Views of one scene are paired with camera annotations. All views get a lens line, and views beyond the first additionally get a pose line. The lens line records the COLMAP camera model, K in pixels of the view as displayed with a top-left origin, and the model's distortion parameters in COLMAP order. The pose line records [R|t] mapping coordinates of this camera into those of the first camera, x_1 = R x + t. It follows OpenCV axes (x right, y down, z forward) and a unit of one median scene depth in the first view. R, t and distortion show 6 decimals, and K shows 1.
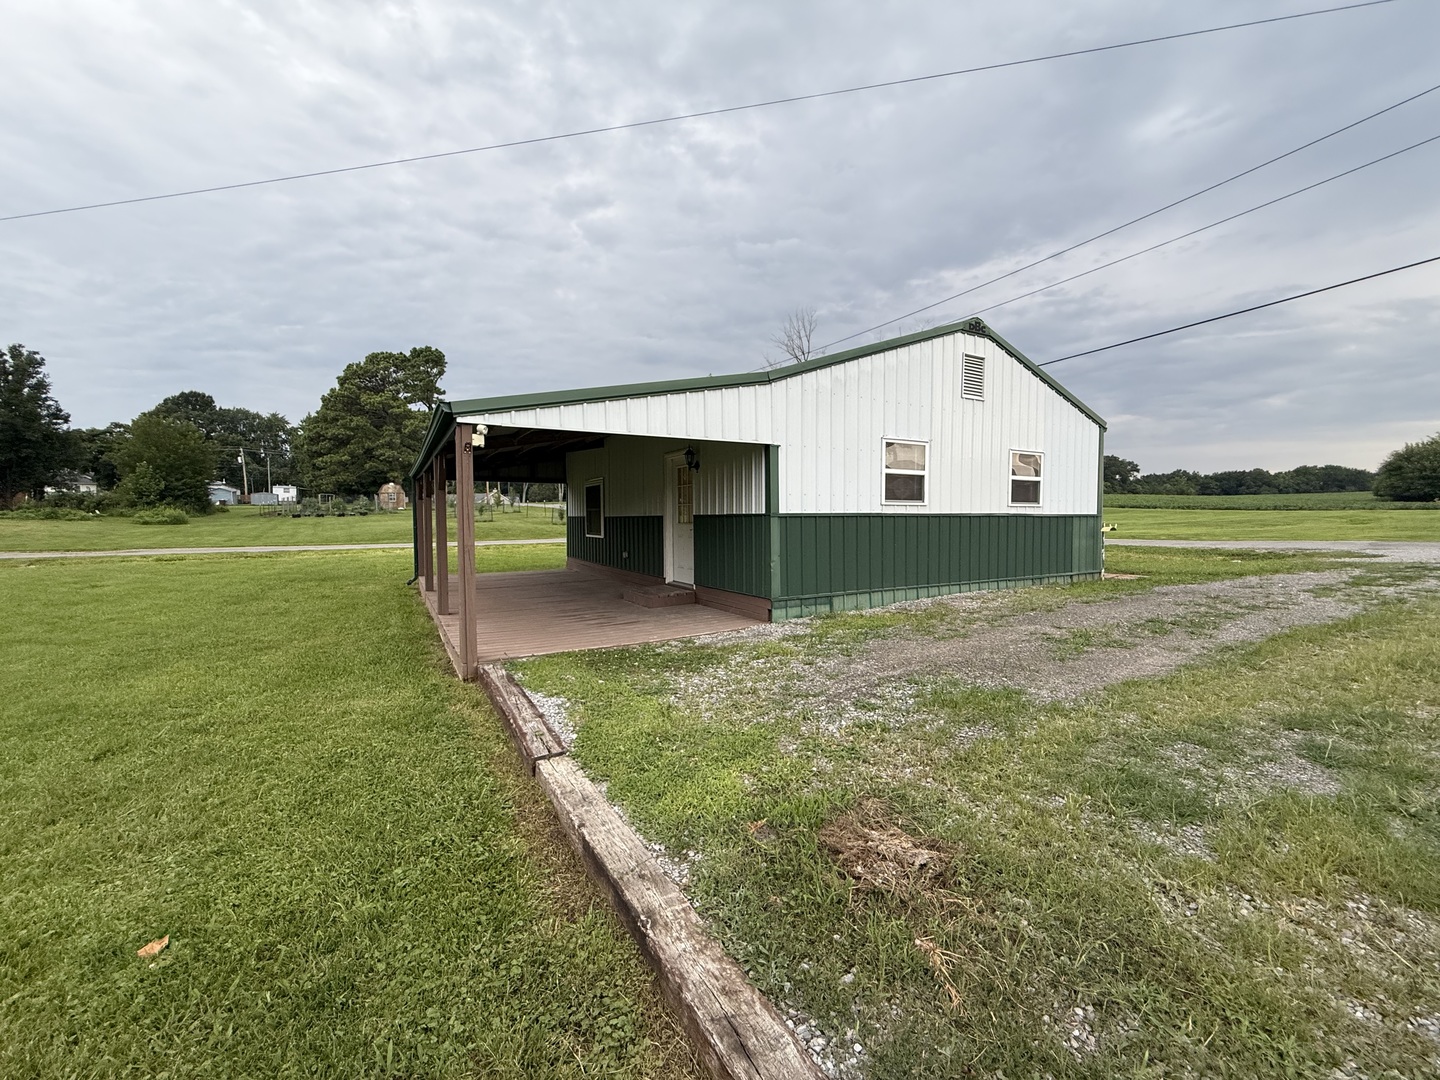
lens RADIAL K [[575.7, 0, 717.1], [0, 575.7, 539.5], [0, 0, 1]] dist [0.000442, 0.000343]
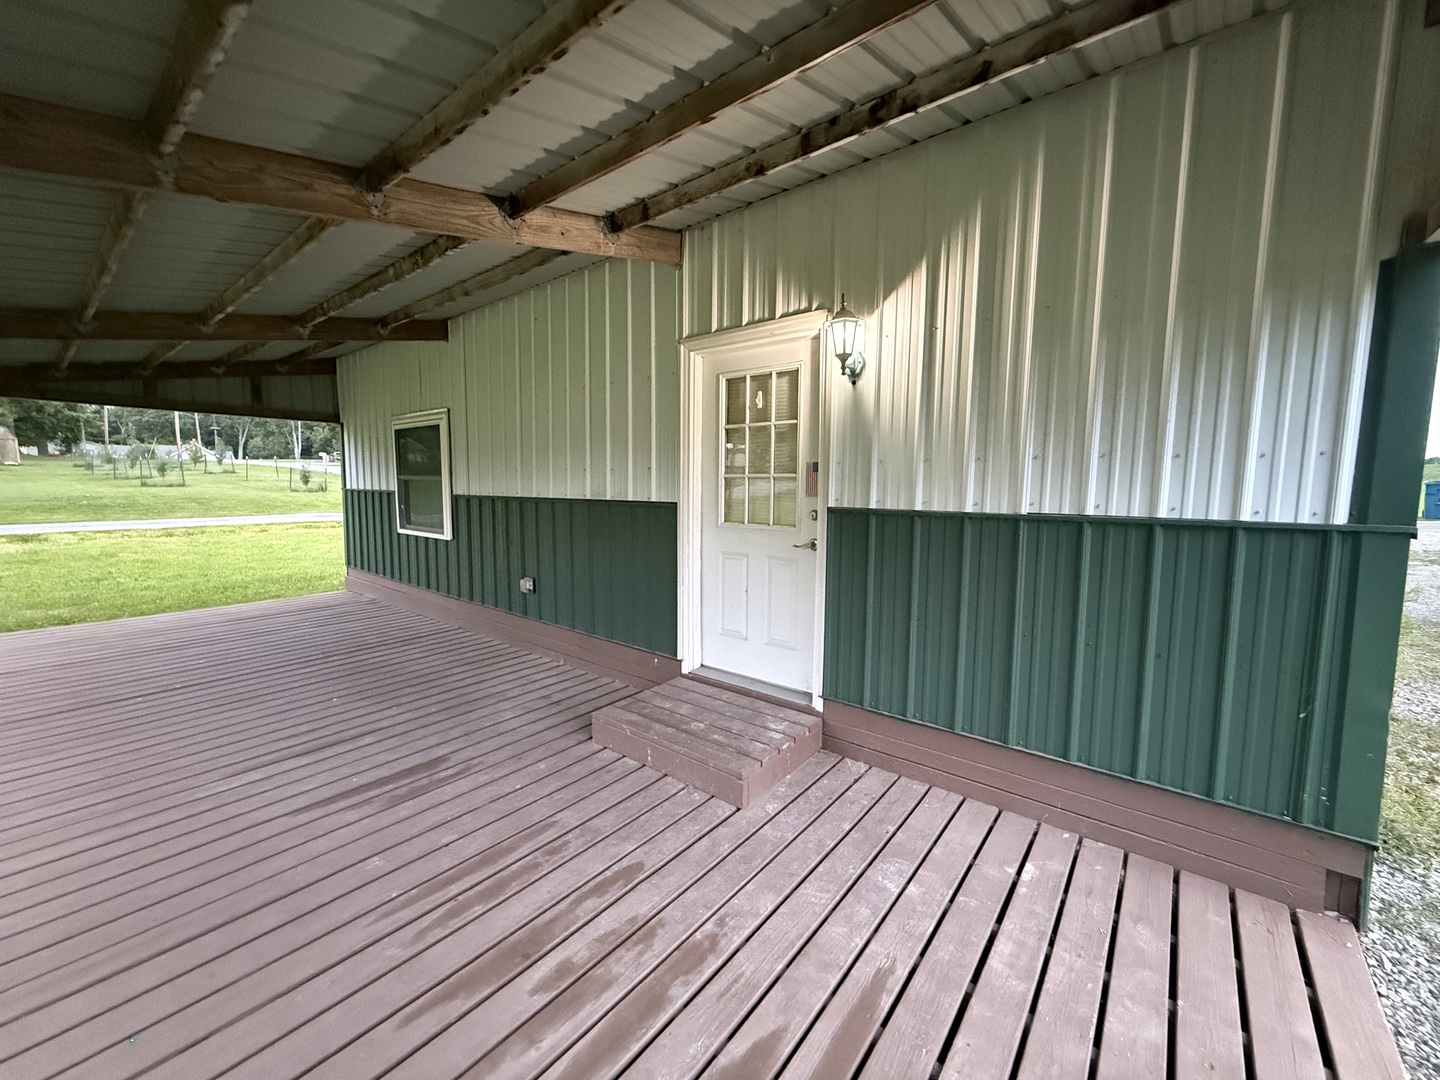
lens RADIAL K [[575.7, 0, 717.1], [0, 575.7, 539.5], [0, 0, 1]] dist [0.000442, 0.000343]
pose [[0.934602, -0.022236, 0.355000, -0.049505], [0.000691, 0.998156, 0.060701, -0.009531], [-0.355695, -0.056486, 0.932894, 0.149722]]
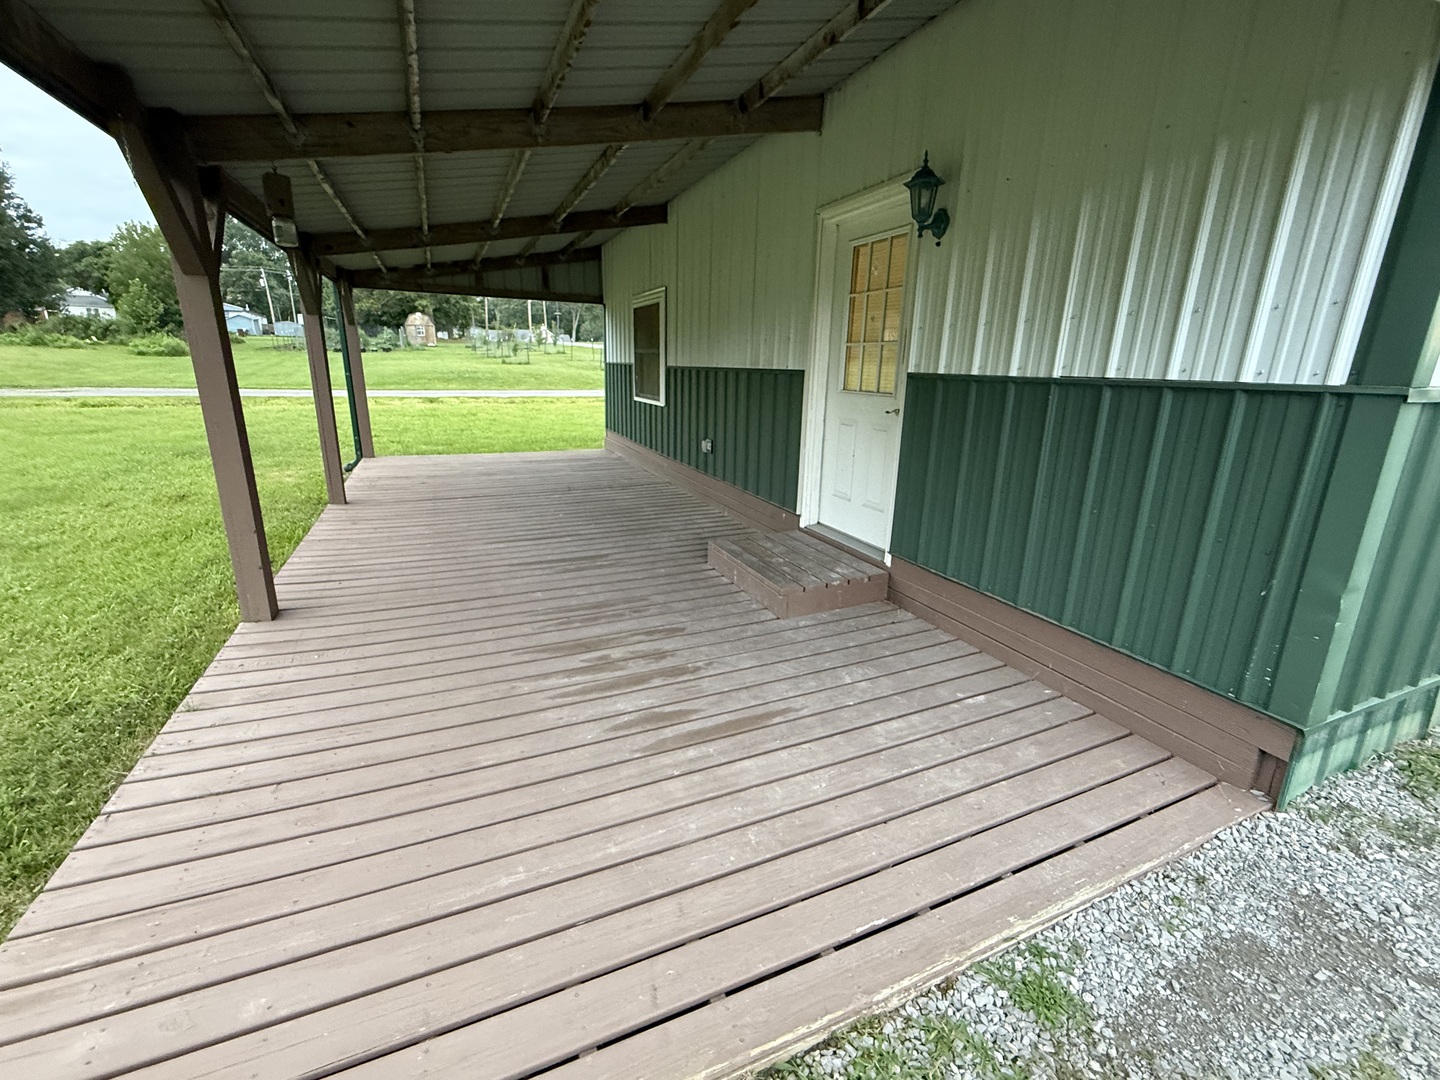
lens RADIAL K [[624.3, 0, 720.0], [0, 624.3, 540.0], [0, 0, 1]] dist [0.001779, -0.000073]
pose [[0.993781, 0.057473, -0.095378, -0.024956], [-0.033657, 0.971482, 0.234713, -0.006127], [0.106148, -0.230043, 0.967374, 0.124437]]
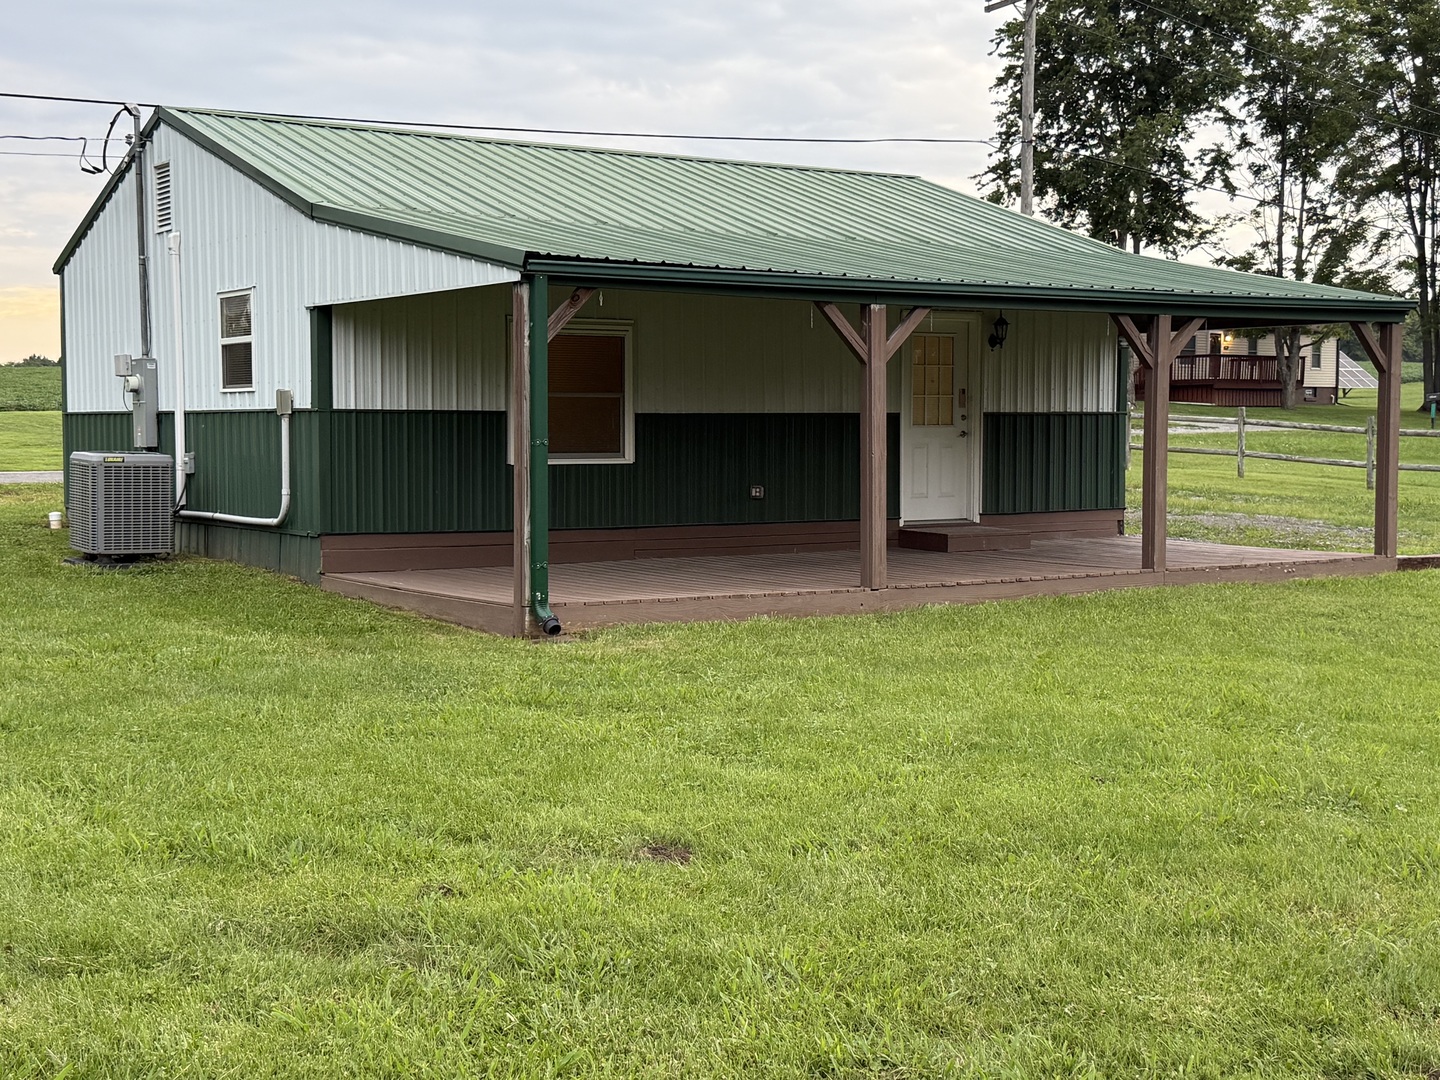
lens RADIAL K [[1995.7, 0, 720.0], [0, 1995.7, 540.0], [0, 0, 1]] dist [0.190972, -0.417423]
pose [[-0.066942, -0.060106, 0.995945, -0.517470], [0.036383, 0.997373, 0.062638, -0.011225], [-0.997093, 0.040428, -0.064579, 0.317759]]
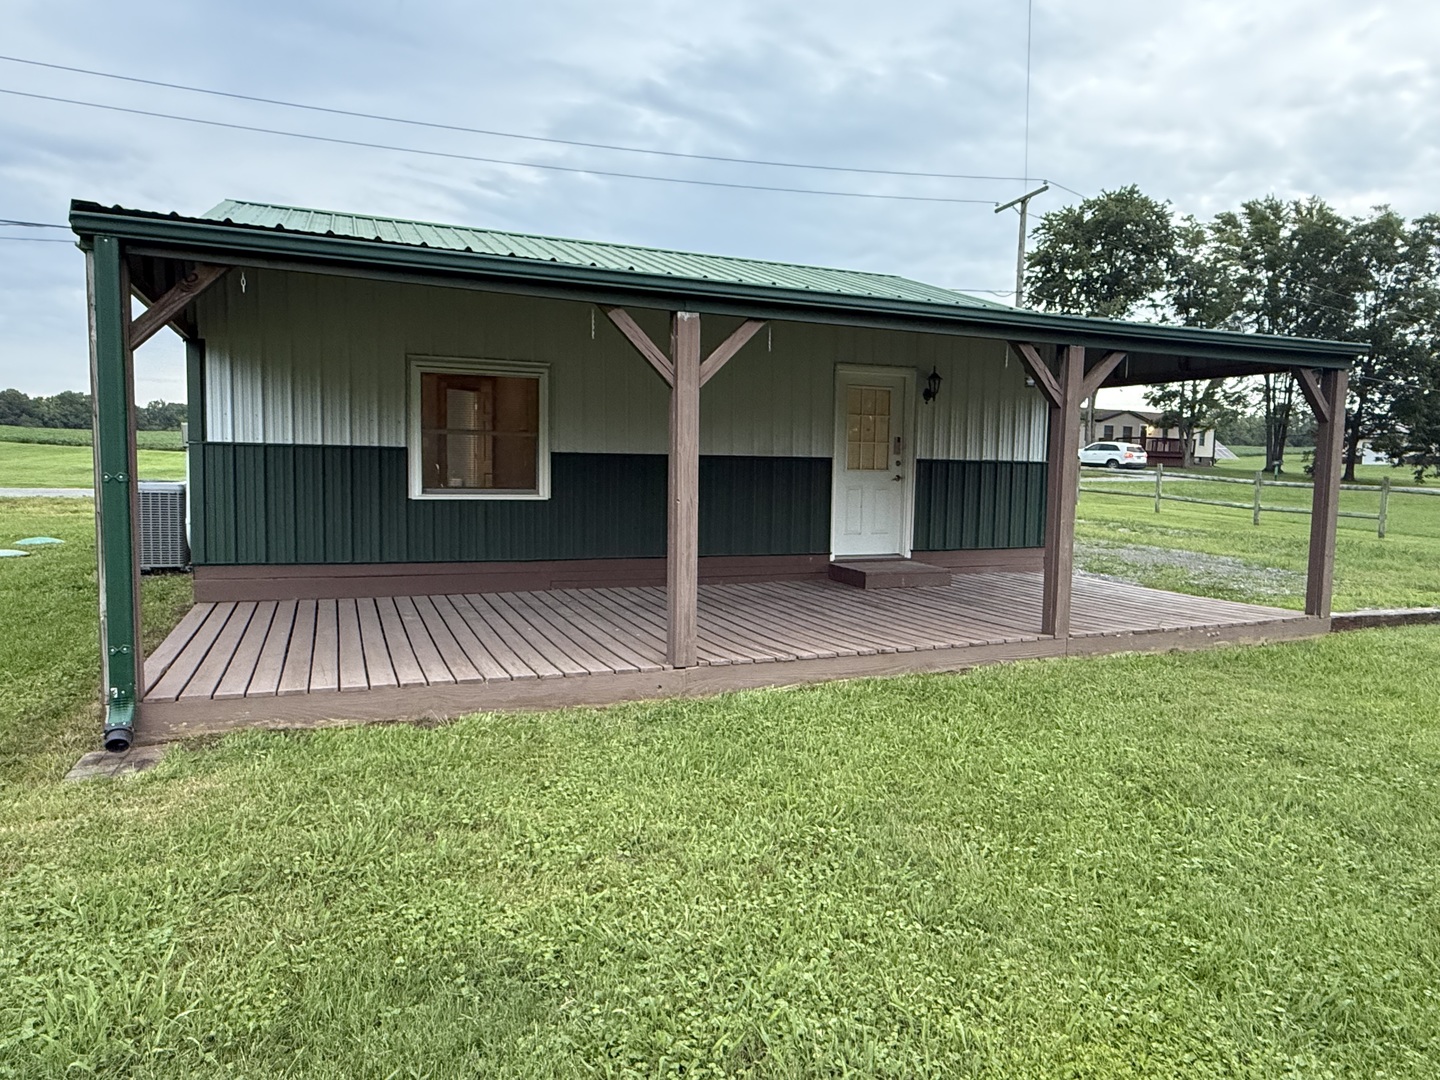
lens RADIAL K [[908.3, 0, 719.9], [0, 908.3, 543.1], [0, 0, 1]] dist [0.000648, -0.000445]
pose [[0.127015, -0.081154, 0.988575, -0.272911], [0.019520, 0.996659, 0.079309, -0.006955], [-0.991709, 0.009224, 0.128175, 0.238542]]
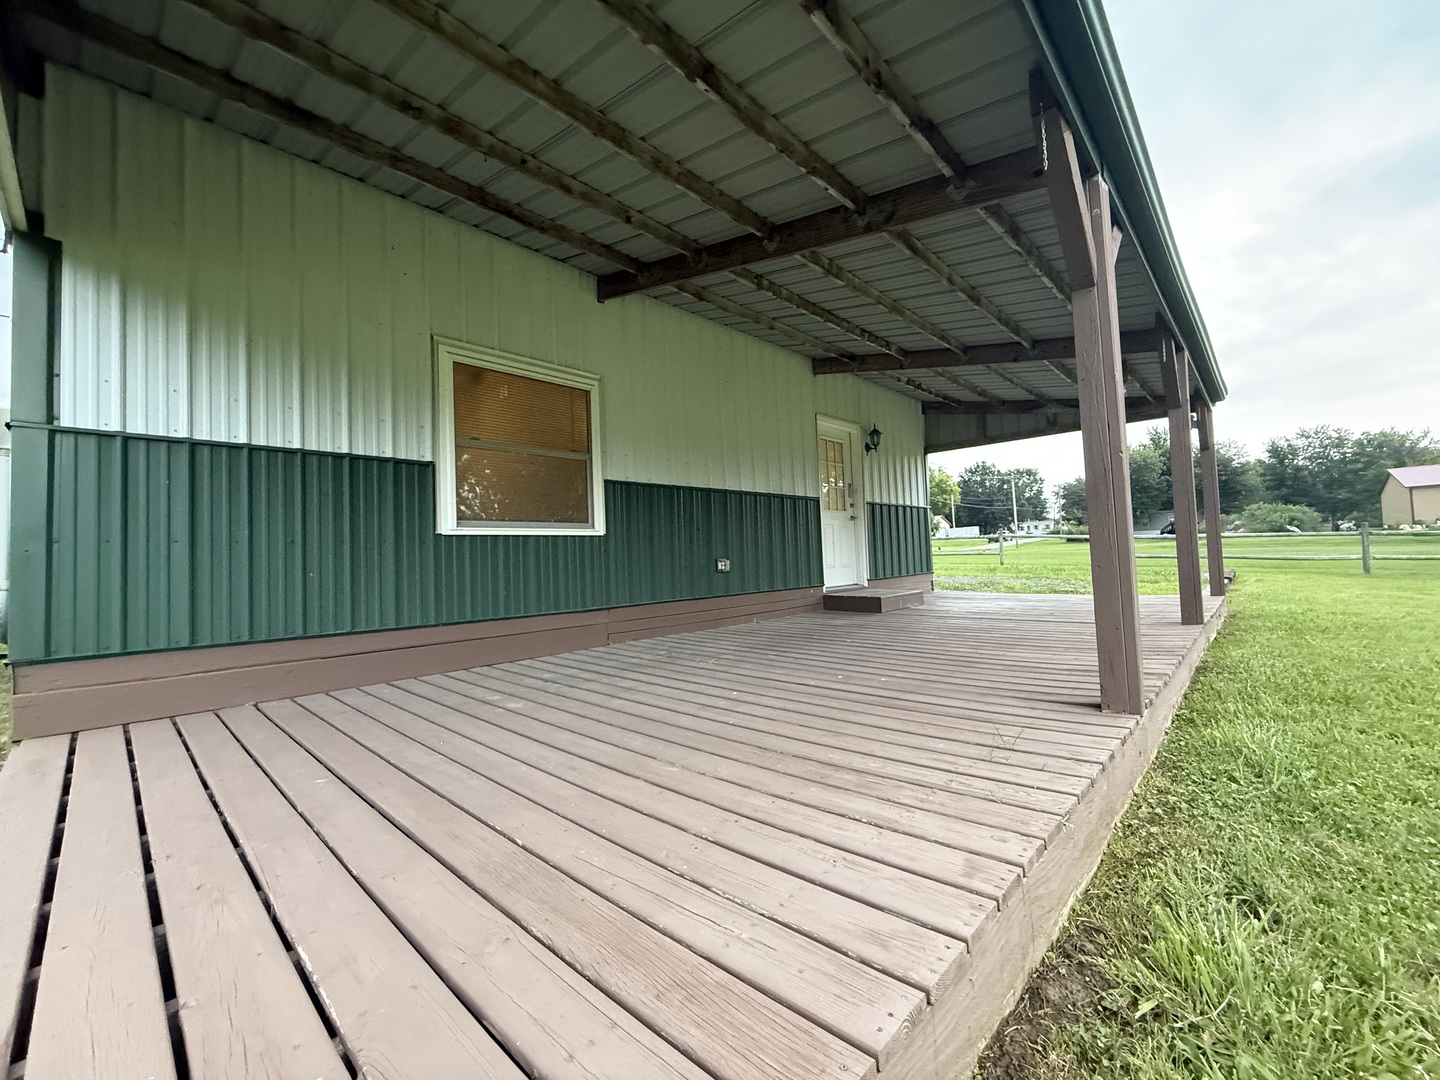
lens RADIAL K [[575.7, 0, 717.1], [0, 575.7, 539.5], [0, 0, 1]] dist [0.000442, 0.000343]
pose [[-0.280867, 0.038487, 0.958975, -0.178132], [0.069351, 0.997397, -0.019717, 0.003822], [-0.957238, 0.060967, -0.282805, 0.318269]]
